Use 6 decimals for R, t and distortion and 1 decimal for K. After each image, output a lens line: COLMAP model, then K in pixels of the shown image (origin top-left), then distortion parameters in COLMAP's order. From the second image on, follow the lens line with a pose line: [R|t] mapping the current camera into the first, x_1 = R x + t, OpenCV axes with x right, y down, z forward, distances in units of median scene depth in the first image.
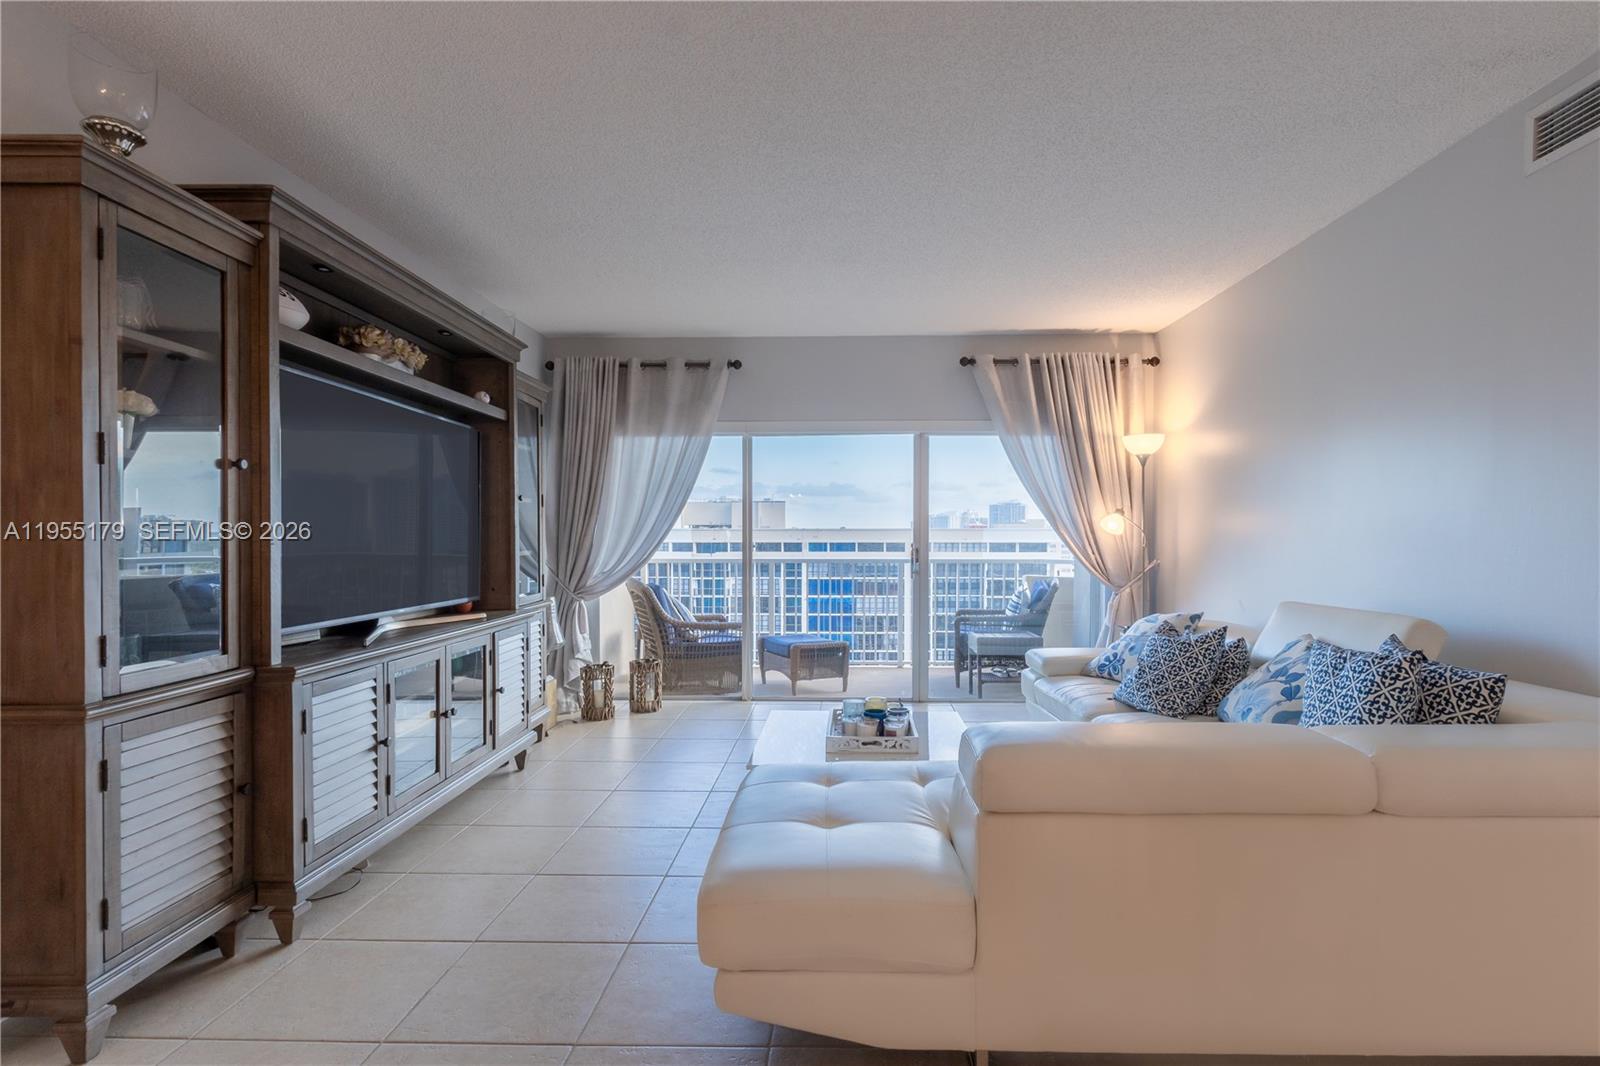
lens RADIAL K [[770.1, 0, 803.0], [0, 770.1, 536.5], [0, 0, 1]] dist [0.015282, -0.000159]
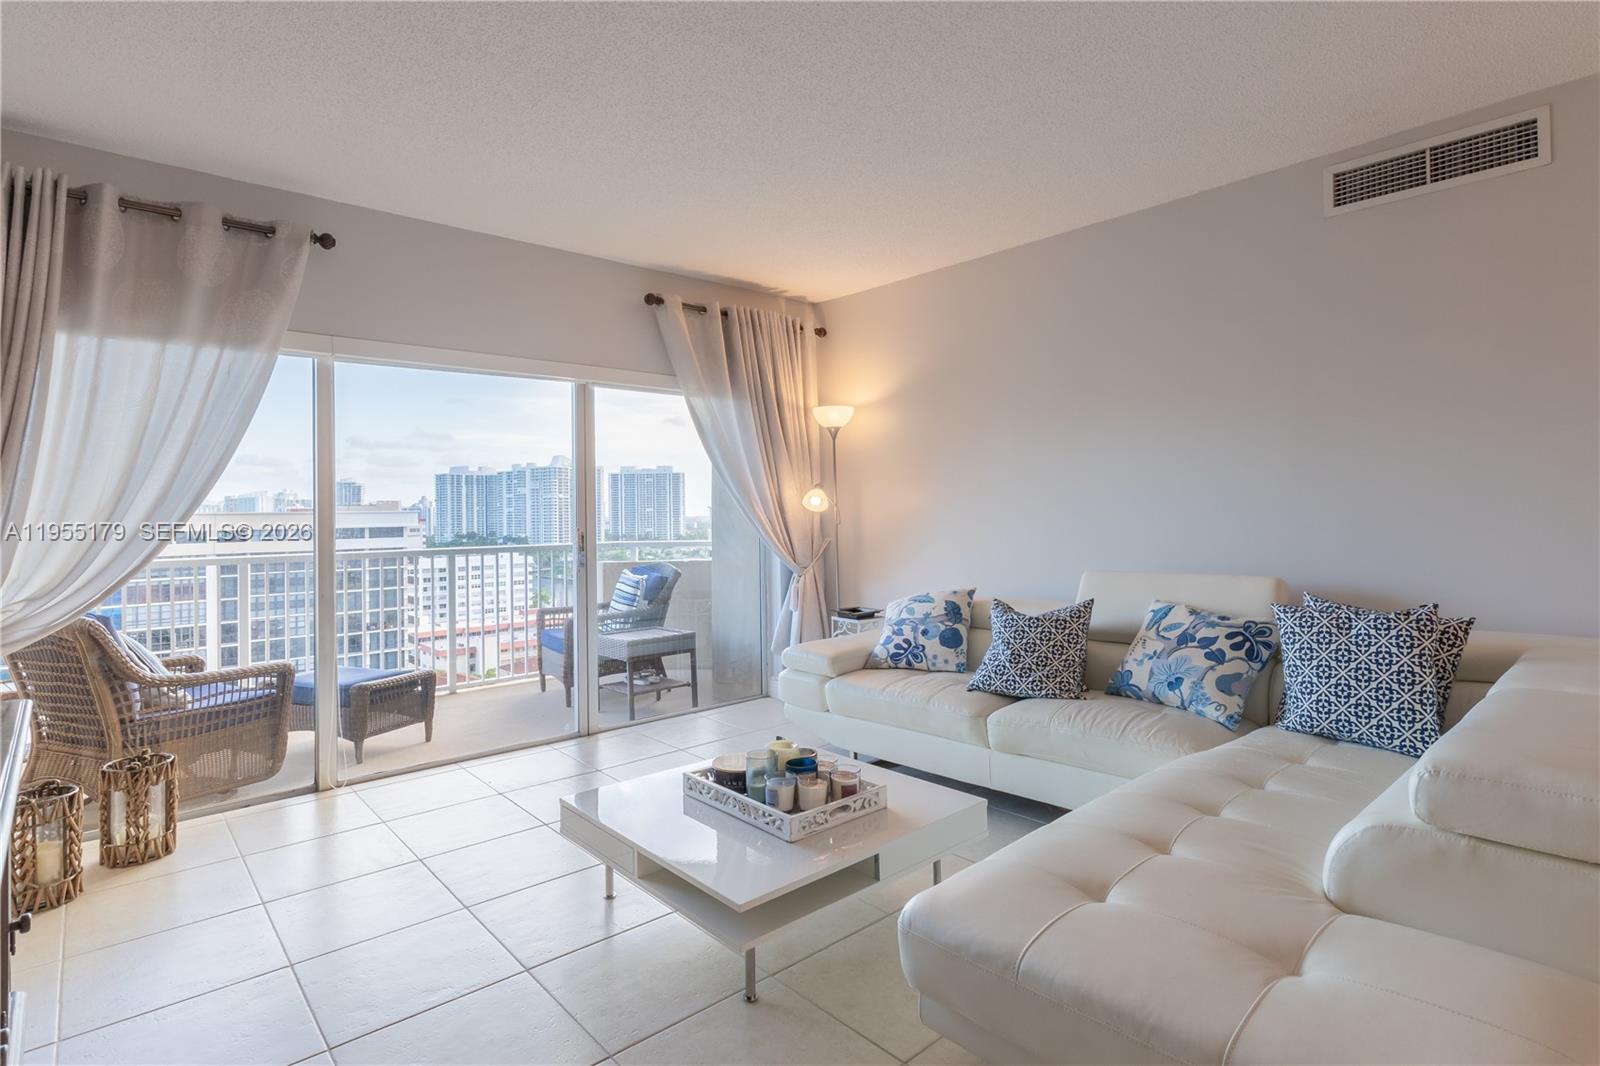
lens RADIAL K [[810.9, 0, 799.6], [0, 810.9, 498.8], [0, 0, 1]] dist [0.018978, -0.019478]
pose [[0.729120, -0.001281, 0.684385, -0.256328], [0.017638, 0.999701, -0.016921, -0.001382], [-0.684159, 0.024409, 0.728924, 0.279201]]
